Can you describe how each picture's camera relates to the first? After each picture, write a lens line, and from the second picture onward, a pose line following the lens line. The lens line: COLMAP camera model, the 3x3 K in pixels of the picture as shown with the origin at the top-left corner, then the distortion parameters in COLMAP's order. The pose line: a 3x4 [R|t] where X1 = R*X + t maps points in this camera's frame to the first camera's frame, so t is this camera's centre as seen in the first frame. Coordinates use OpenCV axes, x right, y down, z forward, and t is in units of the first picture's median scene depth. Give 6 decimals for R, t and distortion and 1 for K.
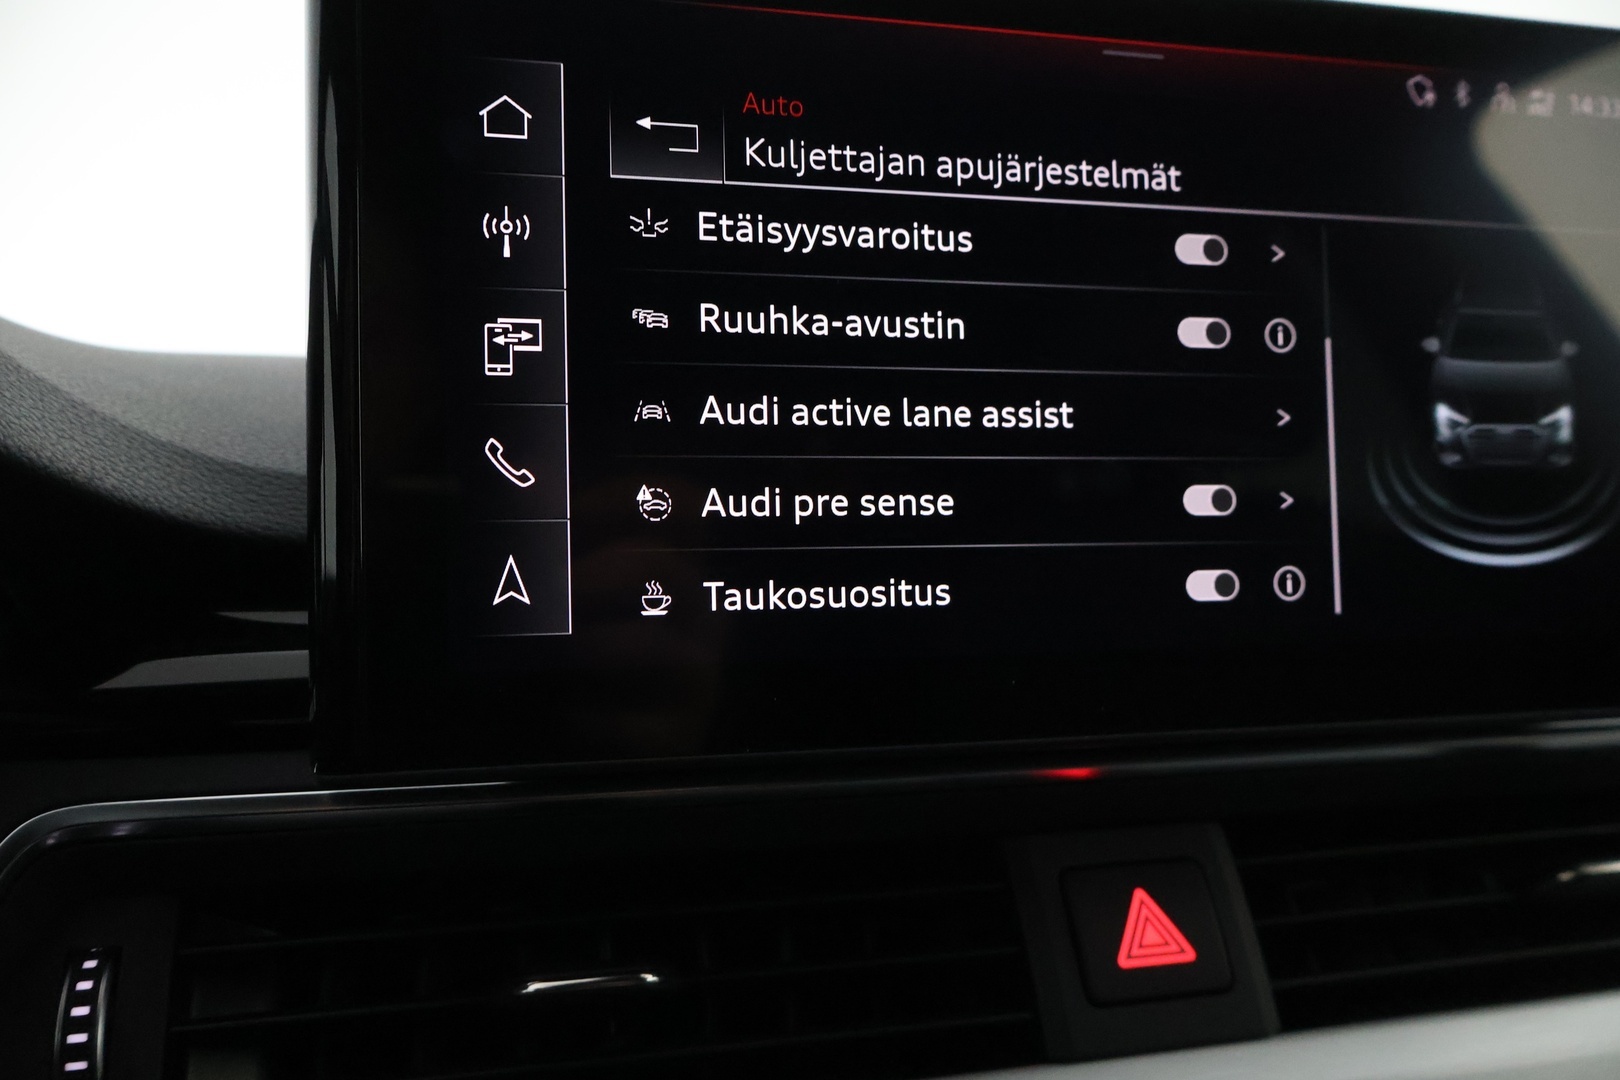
lens RADIAL K [[1427.6, 0, 810.0], [0, 1427.6, 540.0], [0, 0, 1]] dist [0.008663, -0.010095]
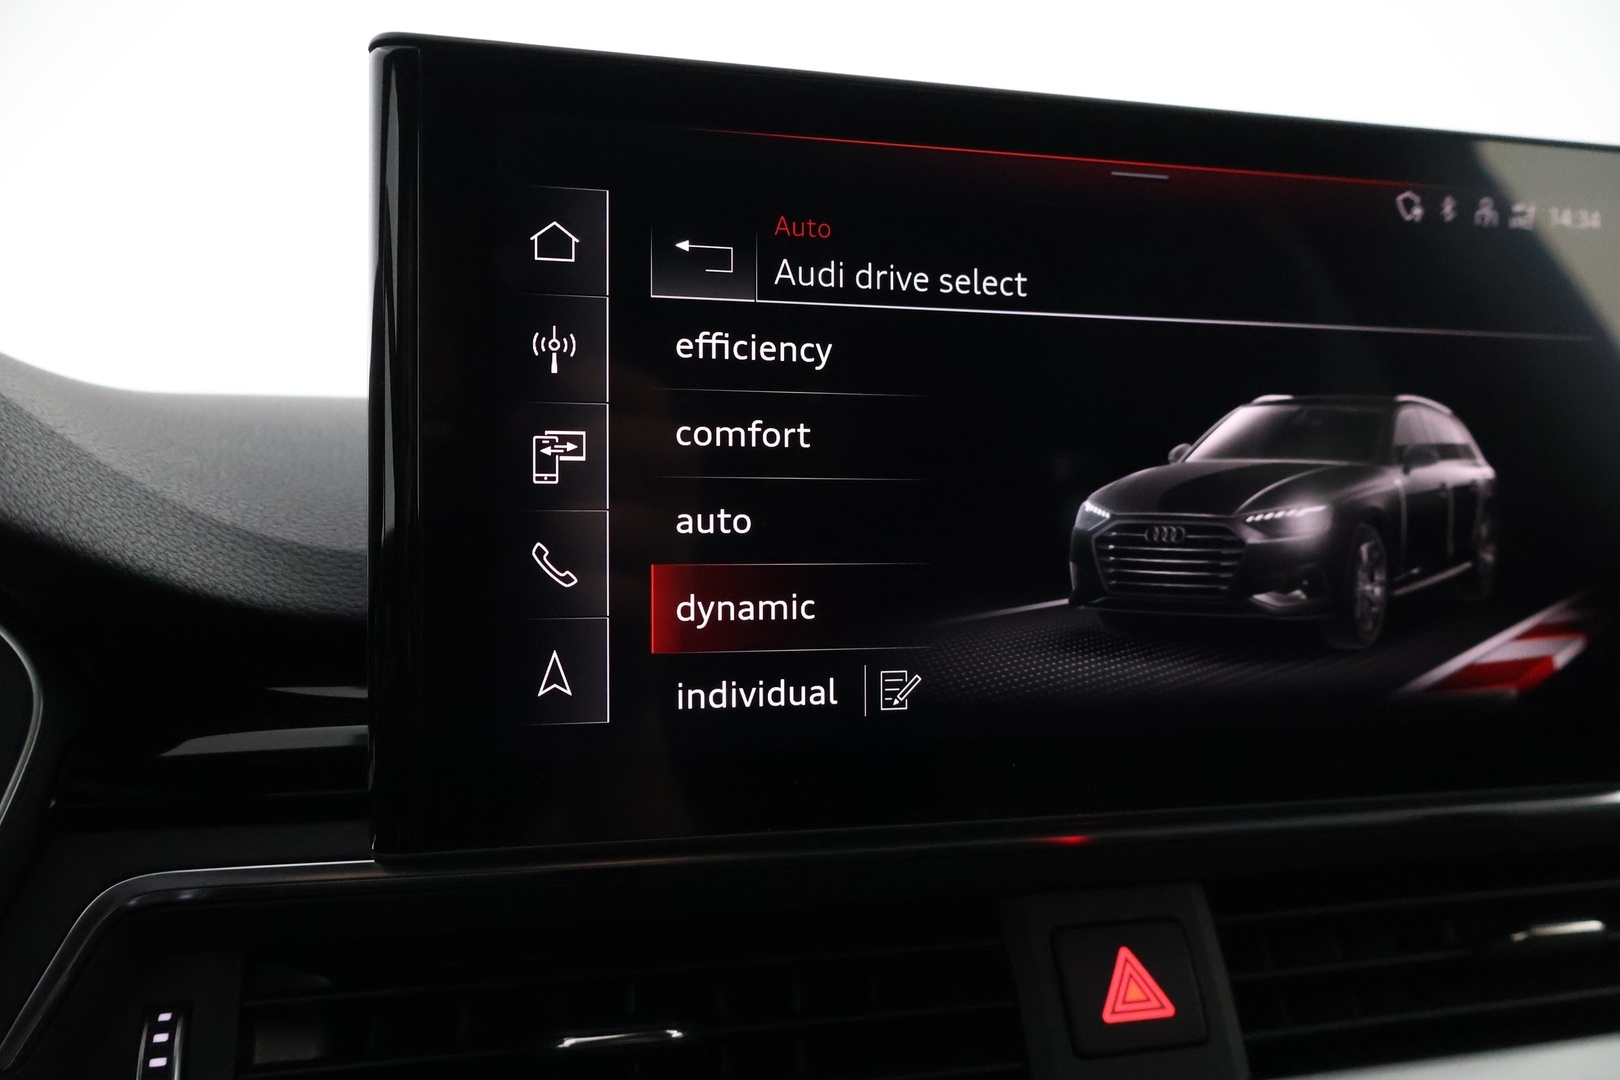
lens RADIAL K [[1427.6, 0, 810.0], [0, 1427.6, 540.0], [0, 0, 1]] dist [0.008663, -0.010095]
pose [[0.999790, 0.019603, 0.006047, -0.023228], [-0.019802, 0.999198, 0.034795, -0.112143], [-0.005360, -0.034907, 0.999376, -0.080173]]
